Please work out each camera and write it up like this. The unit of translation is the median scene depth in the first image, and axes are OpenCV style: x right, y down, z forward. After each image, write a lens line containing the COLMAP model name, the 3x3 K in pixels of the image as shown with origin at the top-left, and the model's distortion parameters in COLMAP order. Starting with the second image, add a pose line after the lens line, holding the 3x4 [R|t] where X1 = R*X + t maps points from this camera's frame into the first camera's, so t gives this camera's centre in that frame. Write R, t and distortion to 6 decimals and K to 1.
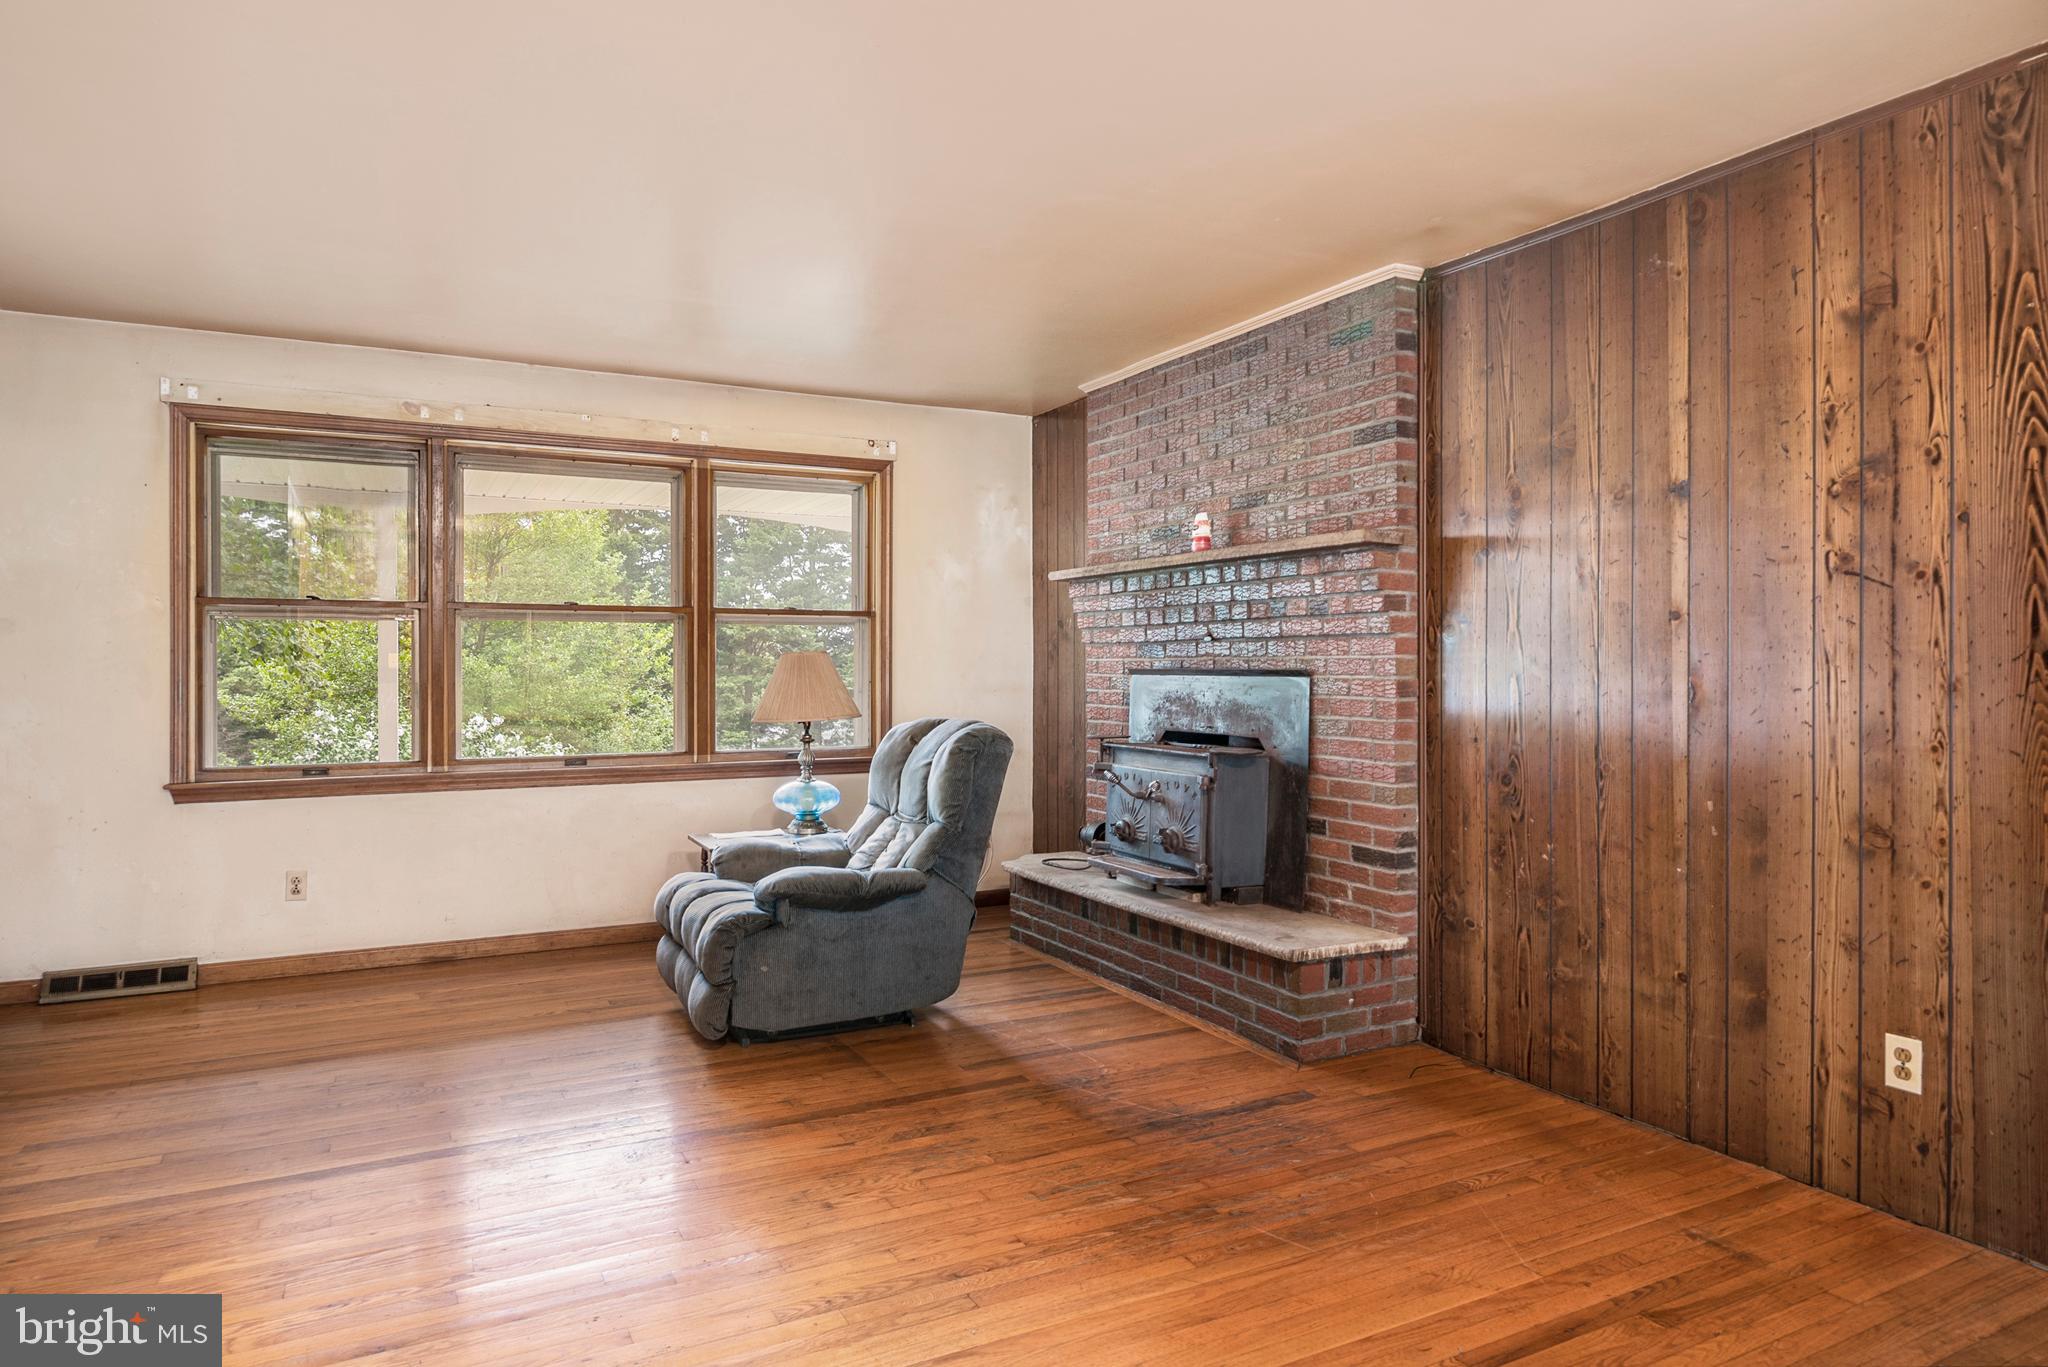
lens RADIAL K [[1214.7, 0, 1024.7], [0, 1214.7, 669.7], [0, 0, 1]] dist [-0.005052, -0.003362]
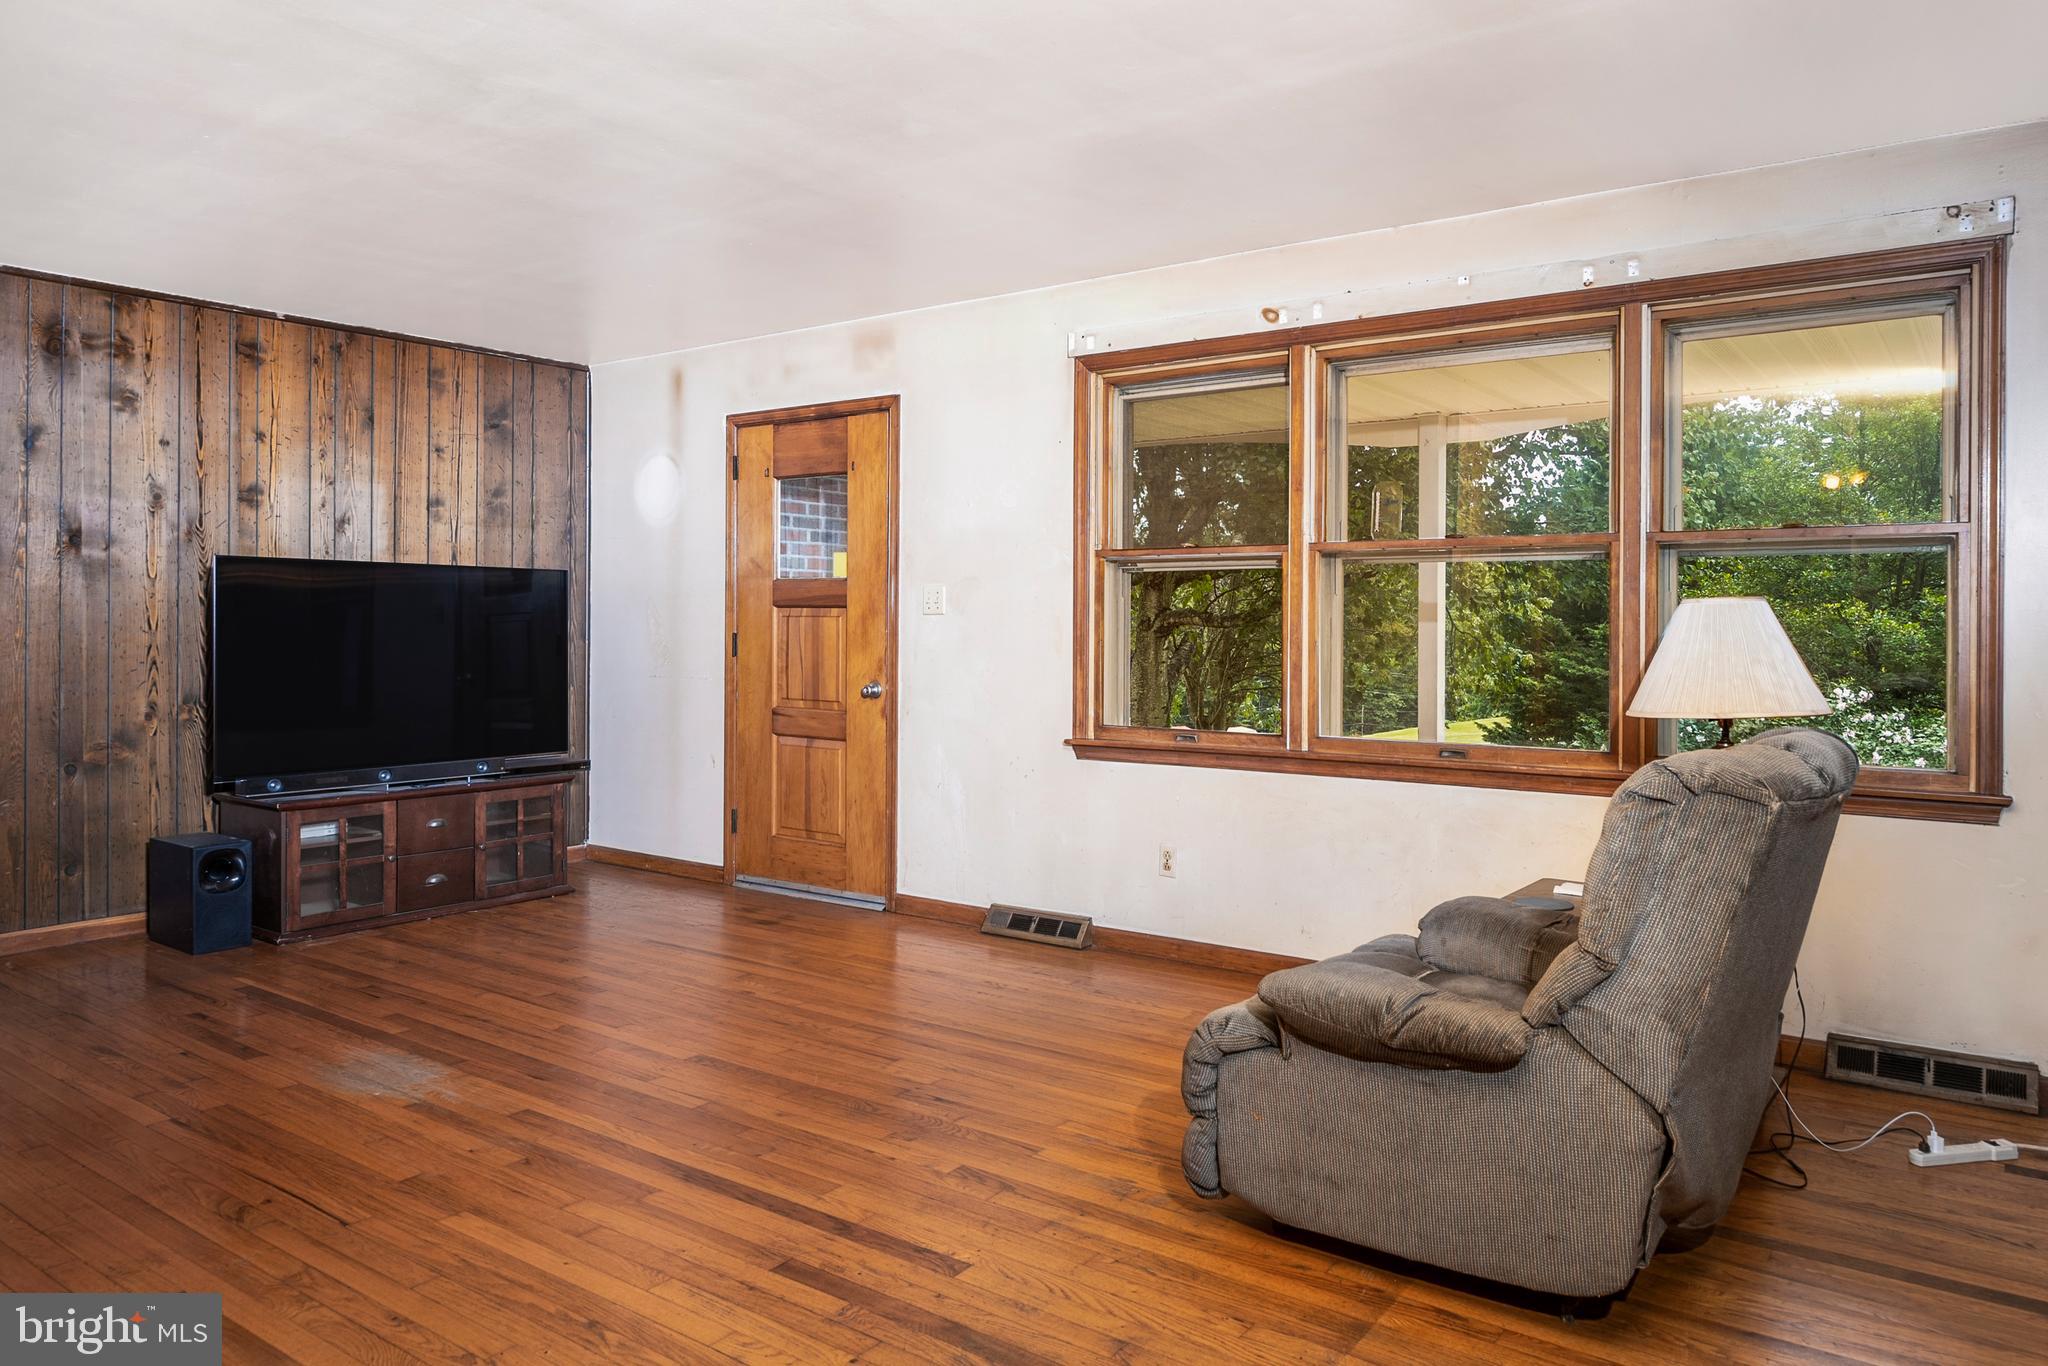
lens RADIAL K [[1343.0, 0, 1103.1], [0, 1343.0, 618.4], [0, 0, 1]] dist [-0.004600, -0.003562]
pose [[0.470133, 0.000712, -0.882596, 0.284070], [-0.007986, 0.999962, -0.003448, -0.001121], [0.882560, 0.008669, 0.470120, 0.499756]]
